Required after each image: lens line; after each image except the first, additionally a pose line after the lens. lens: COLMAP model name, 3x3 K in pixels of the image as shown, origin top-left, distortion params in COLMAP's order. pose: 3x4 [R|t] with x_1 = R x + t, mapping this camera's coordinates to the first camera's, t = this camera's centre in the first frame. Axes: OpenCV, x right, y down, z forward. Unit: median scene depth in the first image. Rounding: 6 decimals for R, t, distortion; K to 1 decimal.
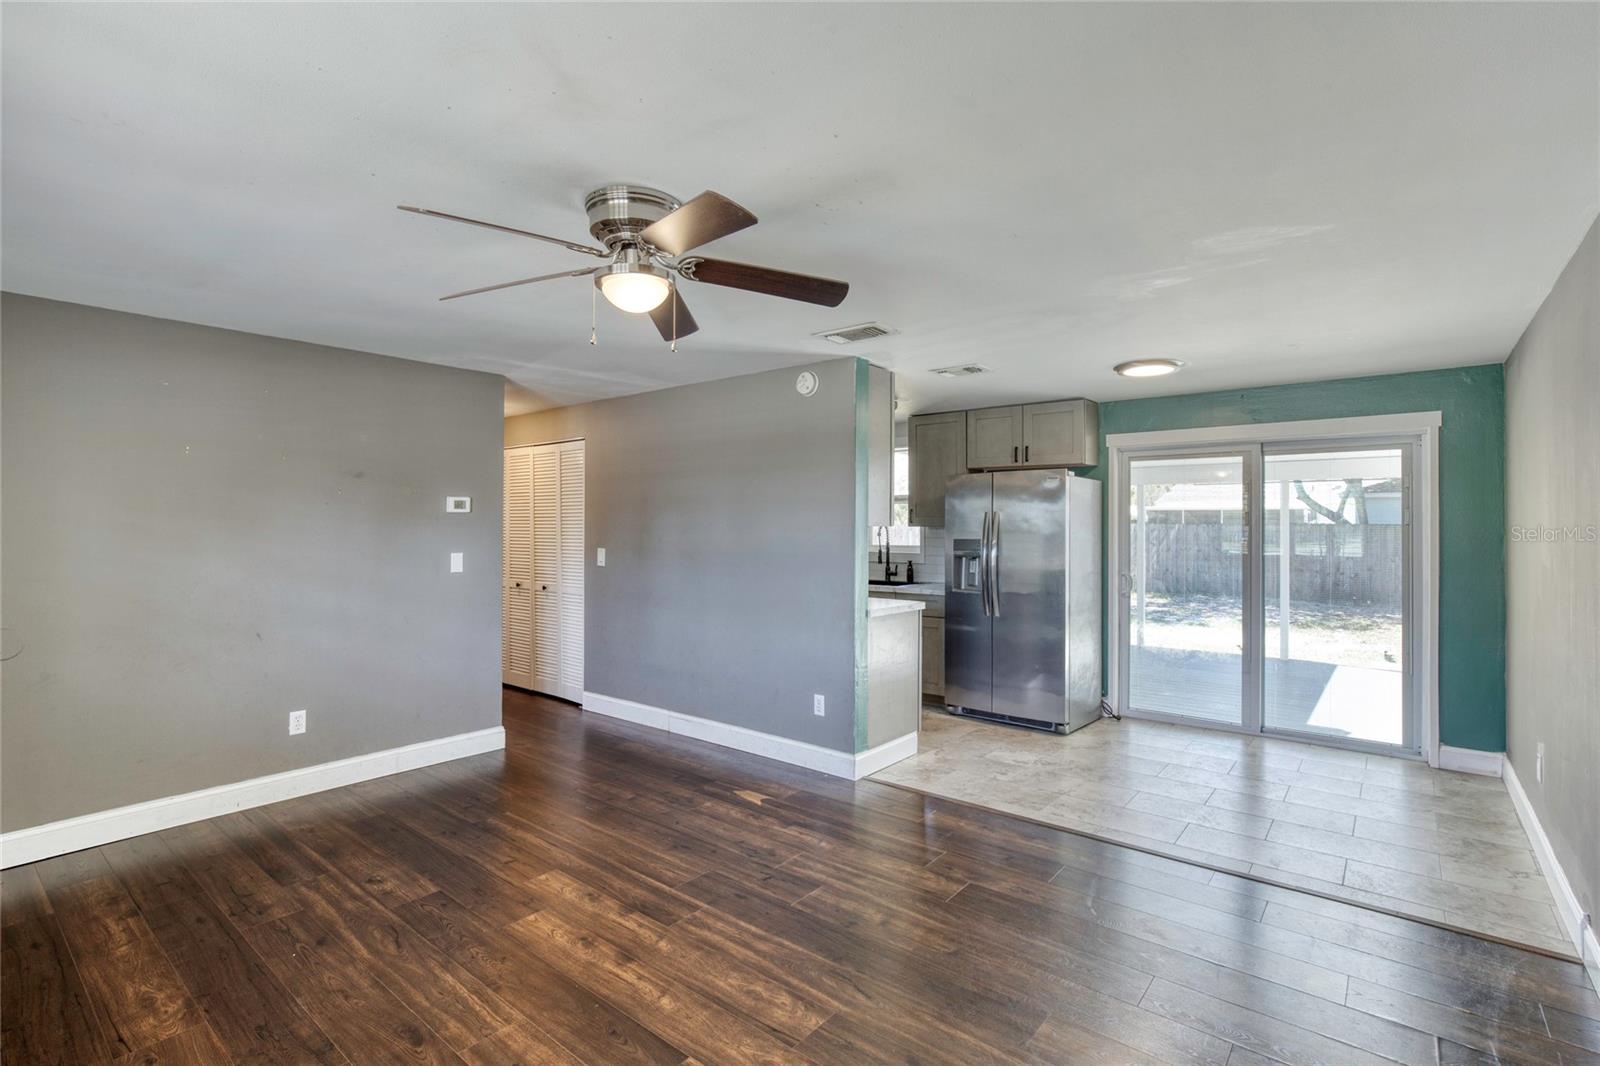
lens RADIAL K [[735.9, 0, 809.9], [0, 735.9, 521.2], [0, 0, 1]] dist [-0.020604, 0.008713]
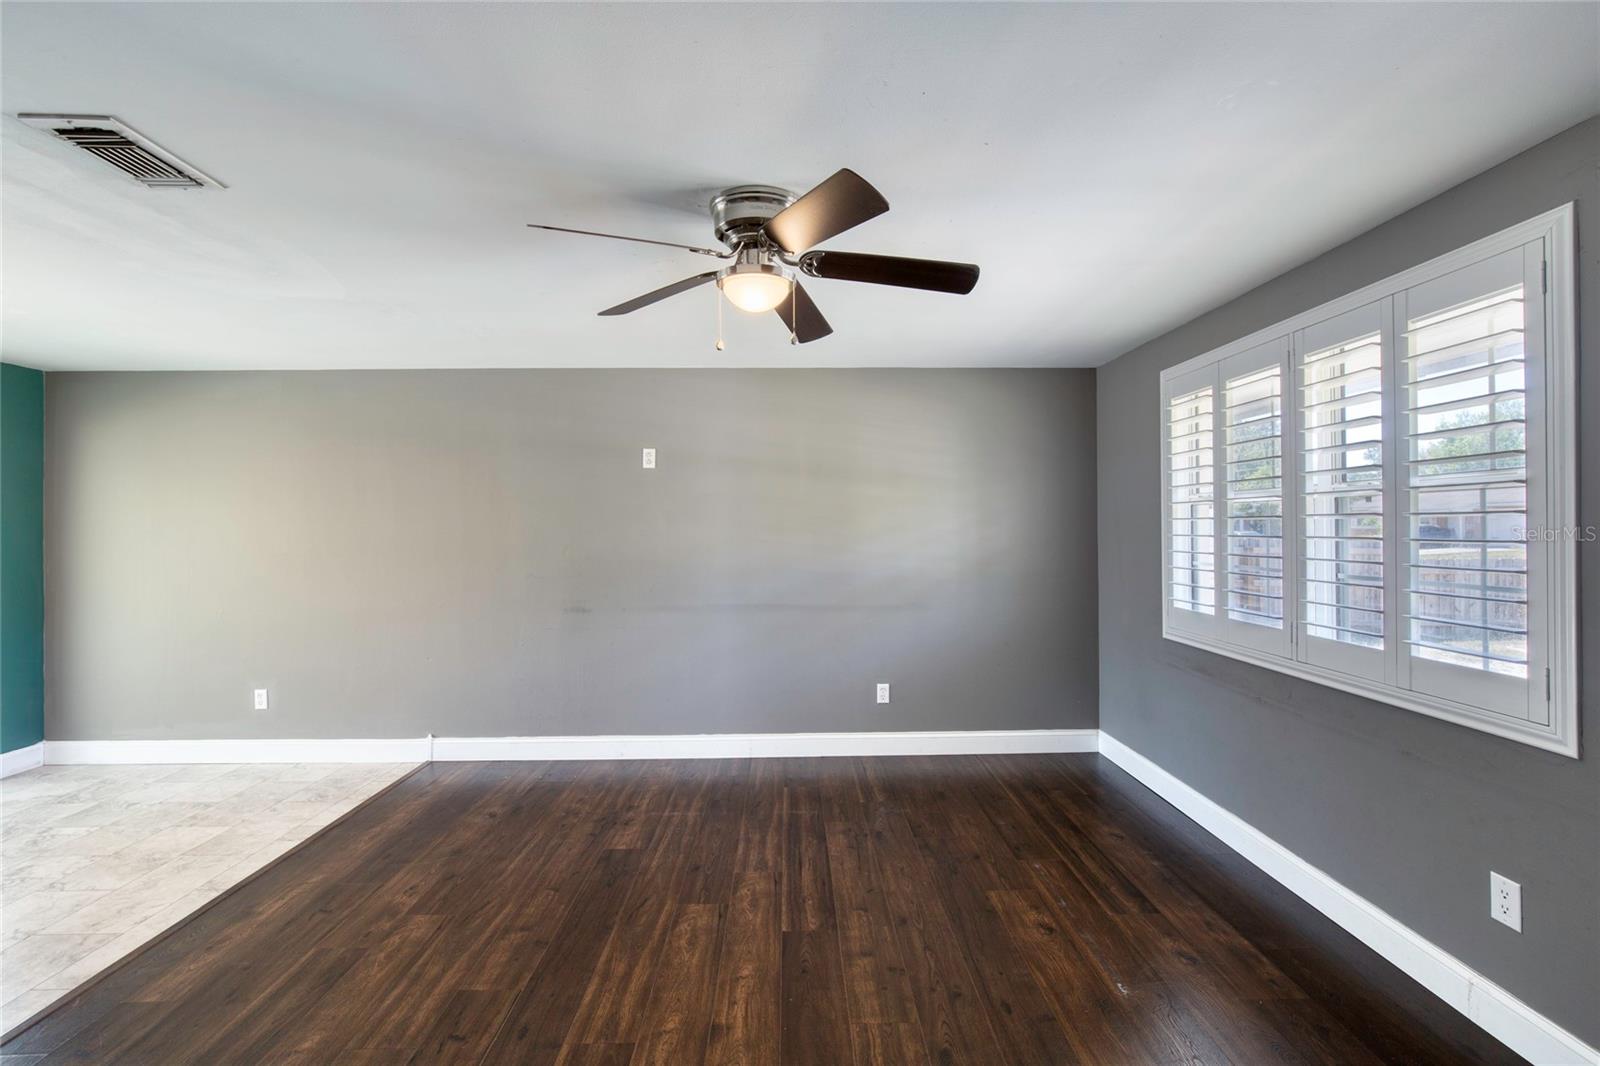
lens RADIAL K [[743.4, 0, 809.1], [0, 743.4, 526.5], [0, 0, 1]] dist [-0.021510, 0.006313]
pose [[-0.641150, -0.000740, 0.767415, -0.882763], [-0.000746, 1.000000, 0.000341, 0.017339], [-0.767415, -0.000354, -0.641151, 1.332250]]
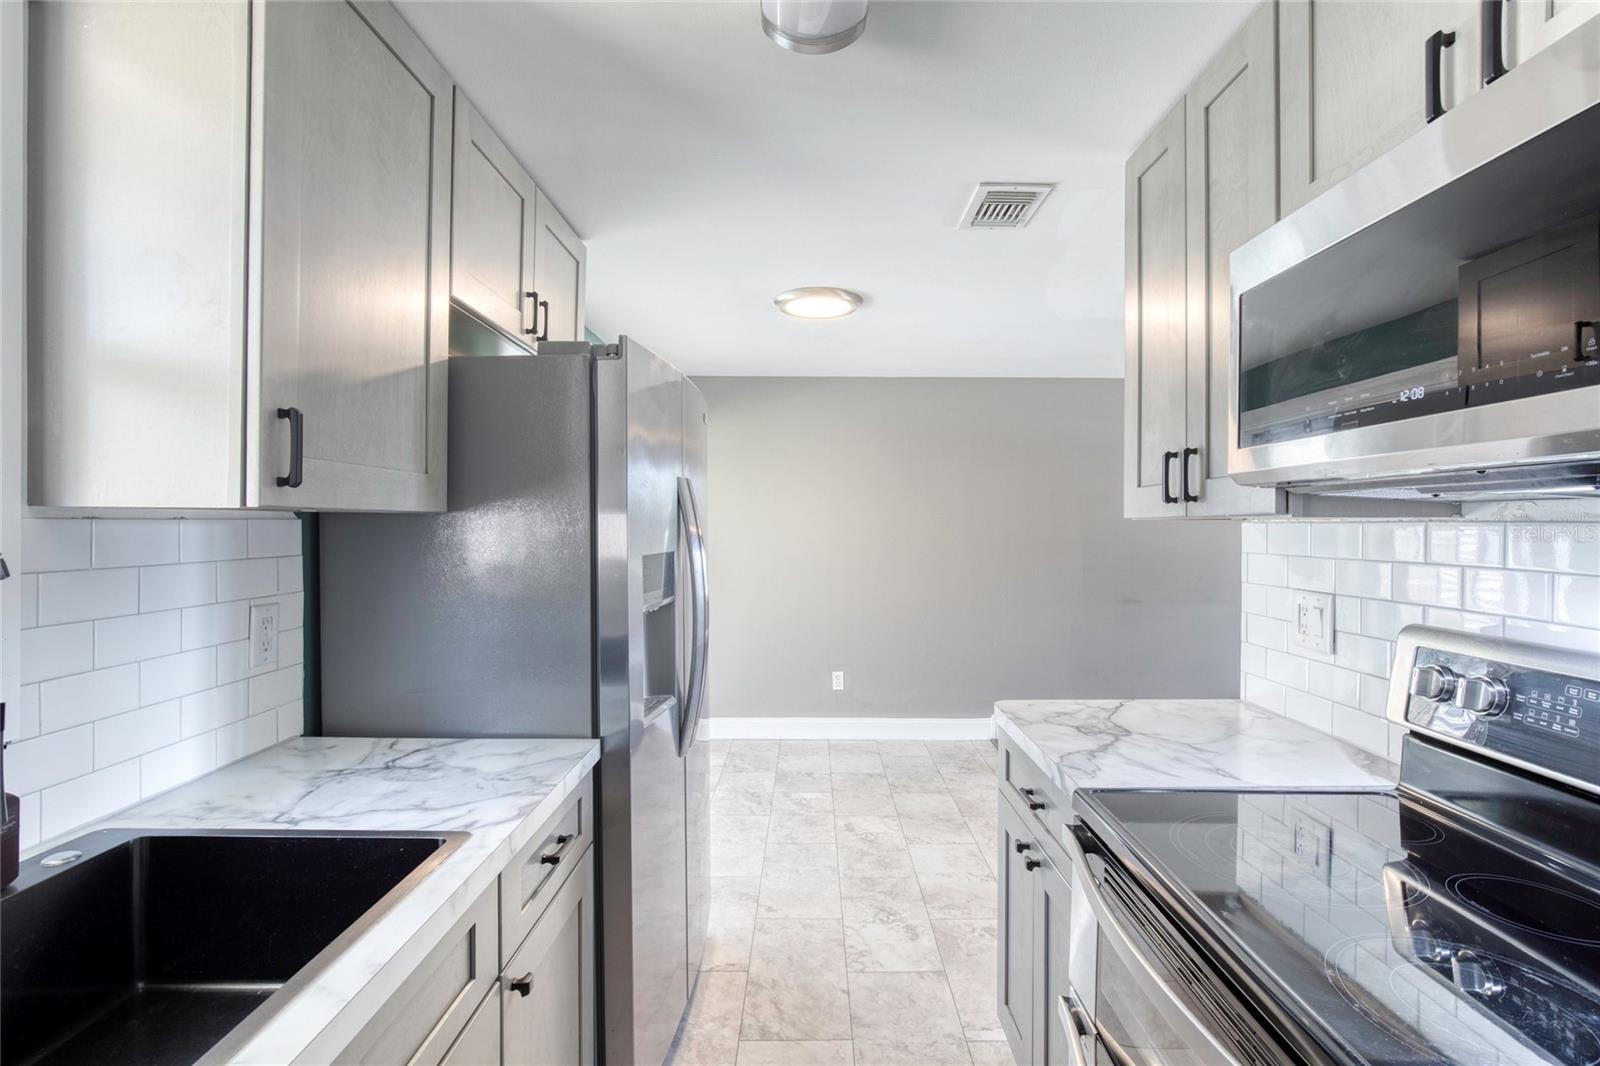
lens RADIAL K [[740.1, 0, 800.0], [0, 740.1, 533.0], [0, 0, 1]] dist [-0.018887, 0.007720]
pose [[-0.615998, -0.013937, 0.787624, -0.172361], [-0.008121, 0.999903, 0.011342, 0.027491], [-0.787706, 0.000590, -0.616051, 2.411142]]
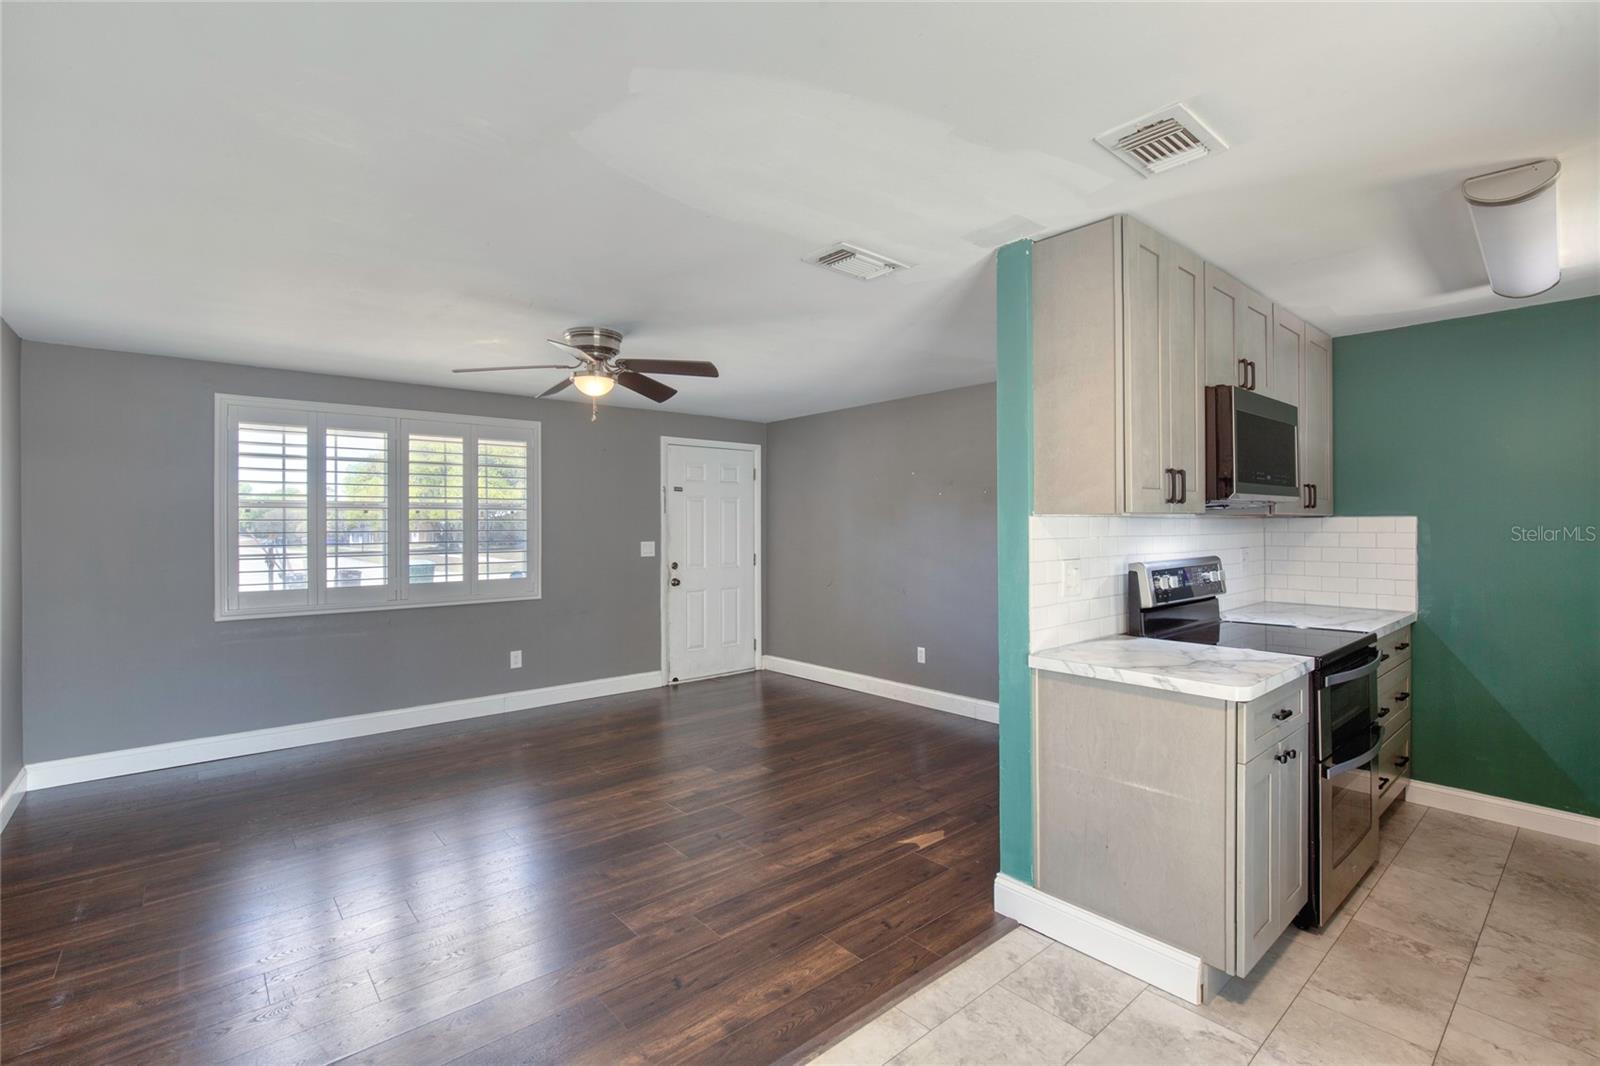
lens RADIAL K [[735.9, 0, 809.9], [0, 735.9, 521.2], [0, 0, 1]] dist [-0.020604, 0.008713]
pose [[-0.171435, -0.008532, -0.985158, 1.128694], [0.005087, 0.999942, -0.009545, 0.029710], [0.985182, -0.006647, -0.171382, 1.491296]]
